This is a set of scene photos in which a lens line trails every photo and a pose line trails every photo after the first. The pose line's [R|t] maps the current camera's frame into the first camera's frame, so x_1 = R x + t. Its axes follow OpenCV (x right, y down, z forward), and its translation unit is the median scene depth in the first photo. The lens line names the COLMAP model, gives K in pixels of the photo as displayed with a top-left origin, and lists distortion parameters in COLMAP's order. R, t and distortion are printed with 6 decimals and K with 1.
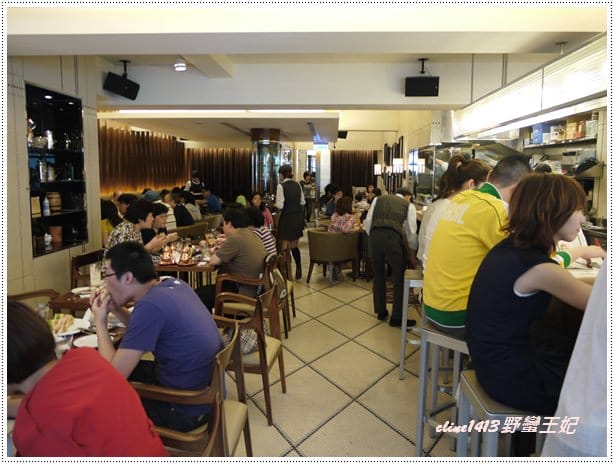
lens RADIAL K [[491.6, 0, 307.0], [0, 491.6, 232.0], [0, 0, 1]] dist [-0.061643, -0.001371]
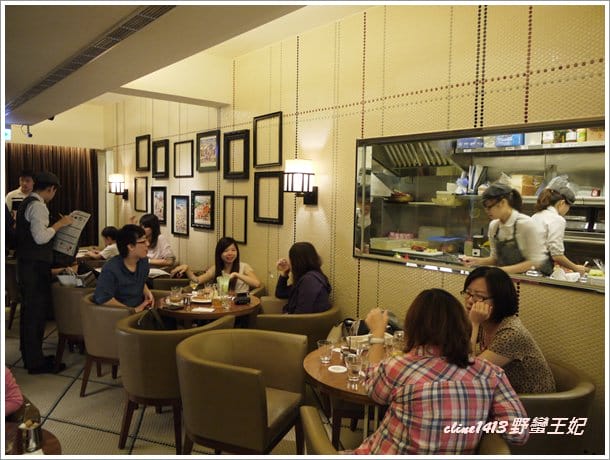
lens RADIAL K [[488.4, 0, 305.0], [0, 488.4, 230.0], [0, 0, 1]] dist [-0.061643, -0.001371]
pose [[0.722863, -0.035035, 0.690102, -0.077943], [0.058742, 0.998214, -0.010853, -0.058320], [-0.688490, 0.048383, 0.723630, 0.480068]]
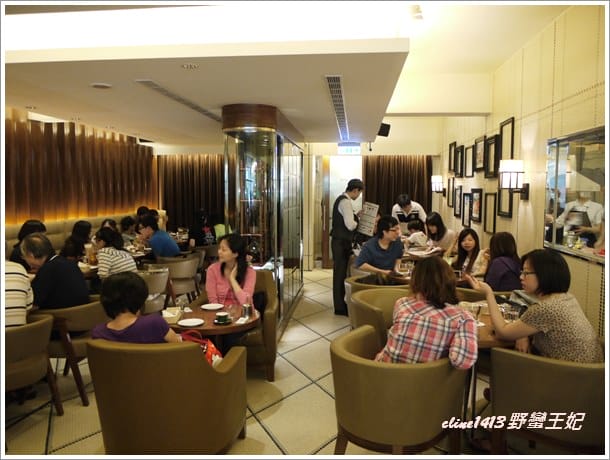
lens RADIAL K [[488.4, 0, 305.0], [0, 488.4, 230.0], [0, 0, 1]] dist [-0.061643, -0.001371]
pose [[0.999051, -0.003942, -0.043366, -0.003099], [0.002510, 0.999452, -0.033010, -0.045572], [0.043472, 0.032870, 0.998514, 0.357148]]
